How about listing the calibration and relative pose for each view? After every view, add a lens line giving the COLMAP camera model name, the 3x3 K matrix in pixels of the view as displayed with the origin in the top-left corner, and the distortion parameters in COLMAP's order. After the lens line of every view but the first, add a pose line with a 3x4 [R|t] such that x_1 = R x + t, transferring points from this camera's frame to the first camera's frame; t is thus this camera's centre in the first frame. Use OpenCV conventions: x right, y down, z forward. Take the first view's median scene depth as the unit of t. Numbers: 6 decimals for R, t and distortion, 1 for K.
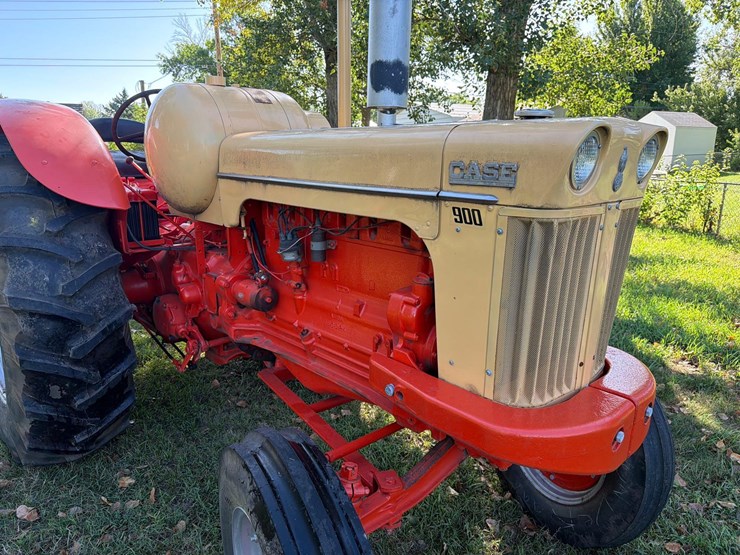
lens RADIAL K [[520.7, 0, 365.4], [0, 520.7, 283.7], [0, 0, 1]] dist [0.028178, -0.040680]
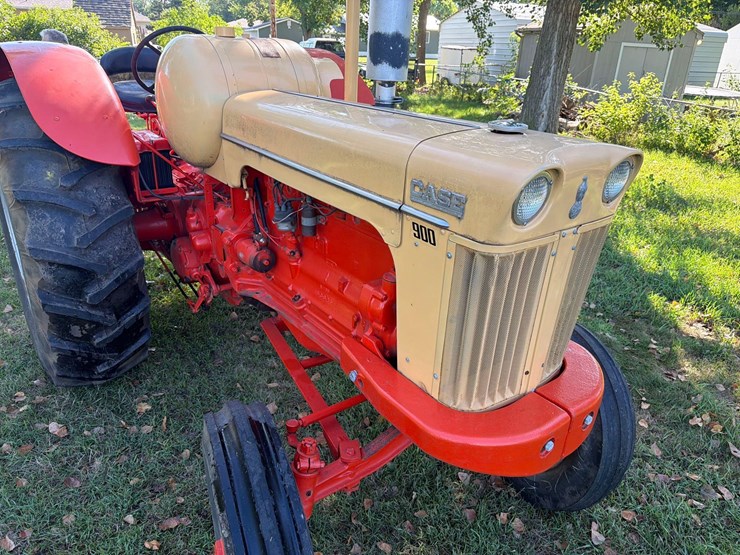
lens RADIAL K [[523.4, 0, 371.9], [0, 523.4, 279.7], [0, 0, 1]] dist [0.005276, -0.010212]
pose [[0.995182, 0.069727, -0.068926, 0.096539], [-0.057260, 0.984004, 0.168696, -0.118316], [0.079586, -0.163937, 0.983255, -0.024466]]
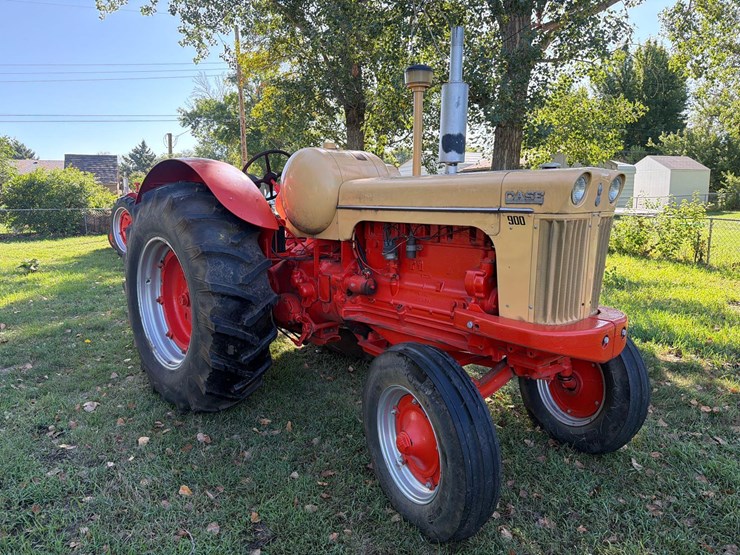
lens RADIAL K [[509.8, 0, 366.6], [0, 509.8, 277.5], [0, 0, 1]] dist [0.088492, -0.133214]
pose [[0.999894, -0.009100, -0.011397, -0.178573], [0.008013, 0.995717, -0.092100, 0.132636], [0.012187, 0.091999, 0.995685, -0.451709]]
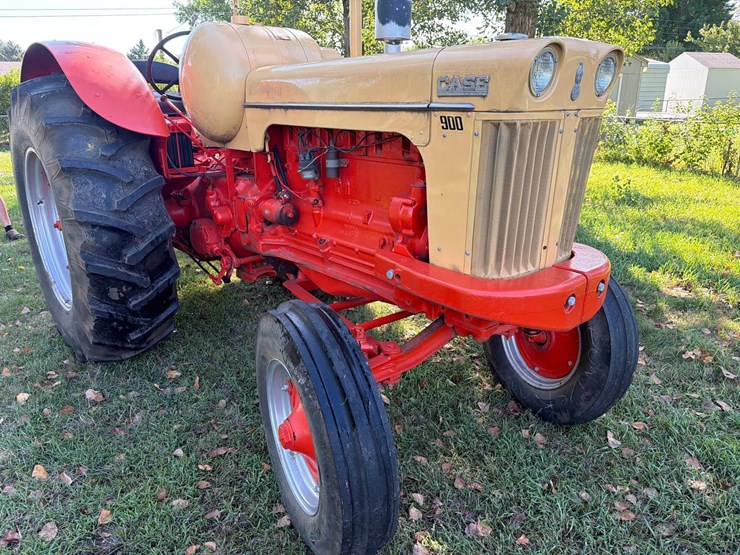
lens RADIAL K [[518.2, 0, 363.2], [0, 518.2, 281.1], [0, 0, 1]] dist [0.023235, -0.029707]
pose [[0.999094, -0.000714, -0.042546, 0.022602], [0.004345, 0.996345, 0.085310, 0.076701], [0.042329, -0.085418, 0.995446, -0.145547]]
